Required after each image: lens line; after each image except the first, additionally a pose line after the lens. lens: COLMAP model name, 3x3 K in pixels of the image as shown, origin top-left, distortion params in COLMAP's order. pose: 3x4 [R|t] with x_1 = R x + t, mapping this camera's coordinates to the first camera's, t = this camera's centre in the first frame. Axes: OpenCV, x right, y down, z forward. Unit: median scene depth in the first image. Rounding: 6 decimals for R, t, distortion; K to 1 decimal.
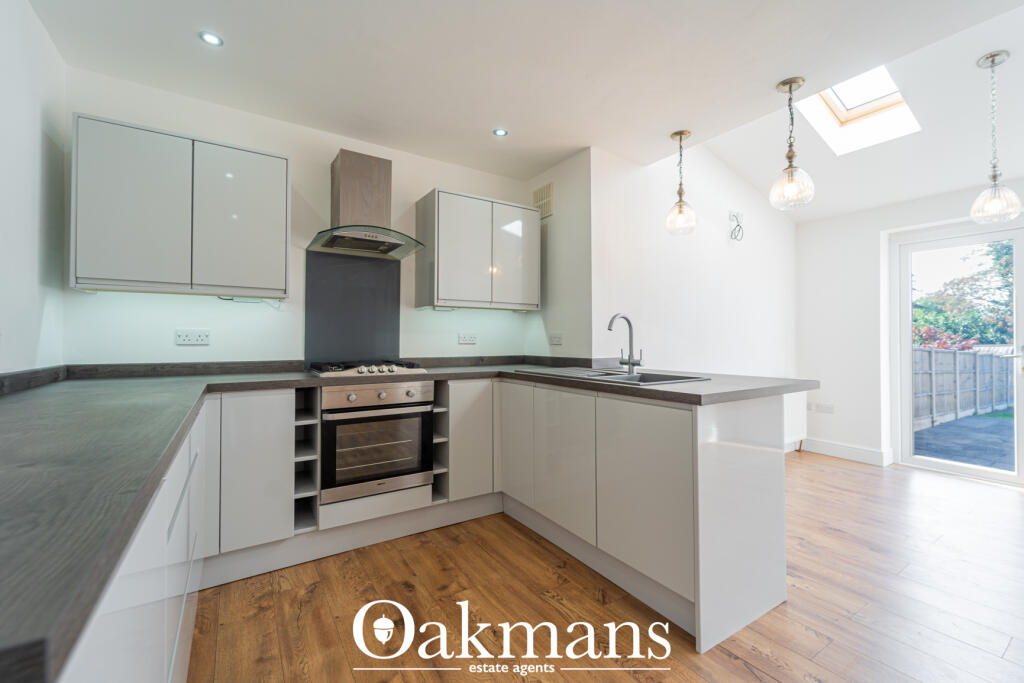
lens RADIAL K [[425.9, 0, 506.1], [0, 425.9, 336.5], [0, 0, 1]] dist [-0.001236, -0.001348]
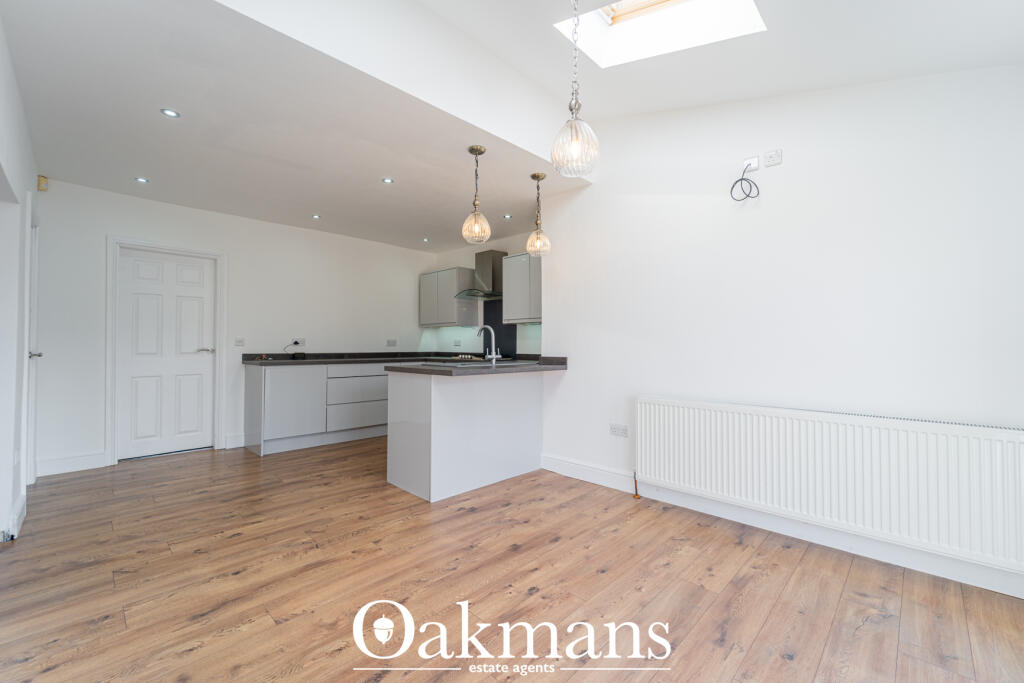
lens RADIAL K [[425.9, 0, 506.1], [0, 425.9, 336.5], [0, 0, 1]] dist [-0.001236, -0.001348]
pose [[0.218695, -0.016079, -0.975661, 1.770798], [0.006067, 0.999867, -0.015118, 0.007797], [0.975774, -0.002613, 0.218764, 0.706824]]
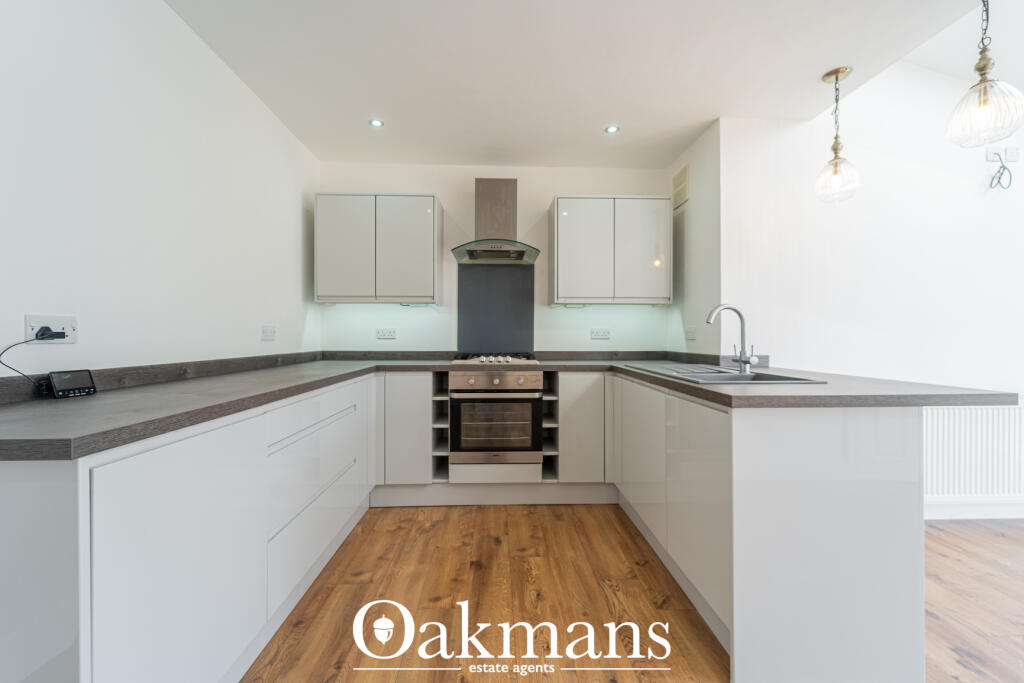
lens RADIAL K [[418.8, 0, 506.4], [0, 418.8, 338.7], [0, 0, 1]] dist [-0.001351, -0.000669]
pose [[0.853872, 0.002683, -0.520476, 0.327361], [0.004523, 0.999911, 0.012575, 0.004171], [0.520463, -0.013091, 0.853784, 0.015842]]
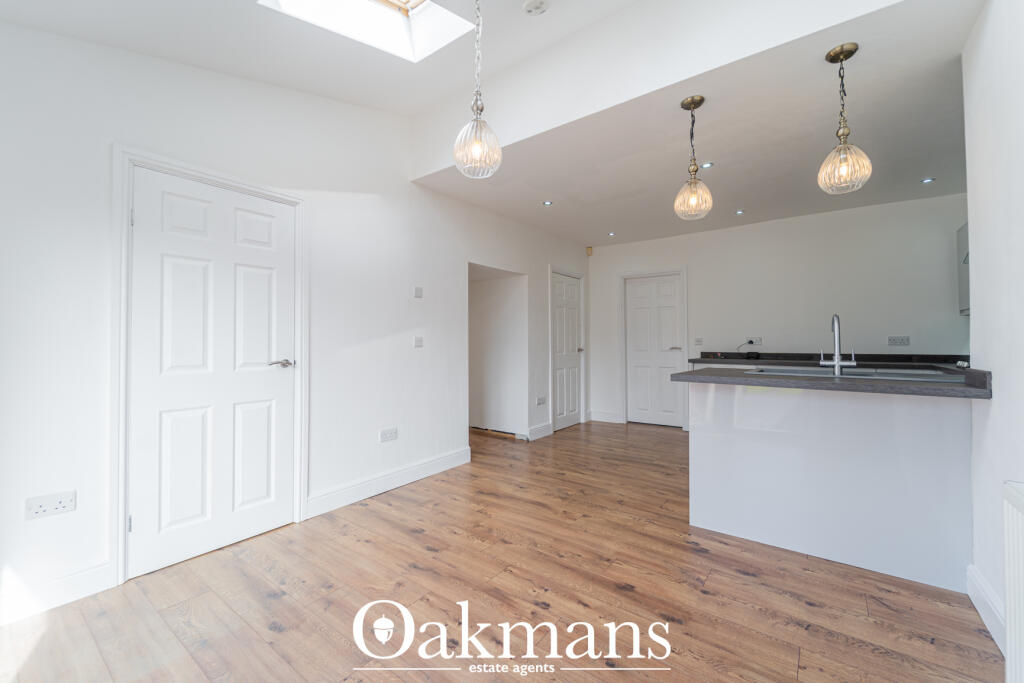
lens RADIAL K [[410.4, 0, 502.3], [0, 410.4, 334.1], [0, 0, 1]] dist [-0.000874, -0.000562]
pose [[-0.941566, -0.003810, -0.336806, 1.309103], [0.006388, 0.999554, -0.029163, 0.013186], [0.336767, -0.029611, -0.941122, 1.605045]]
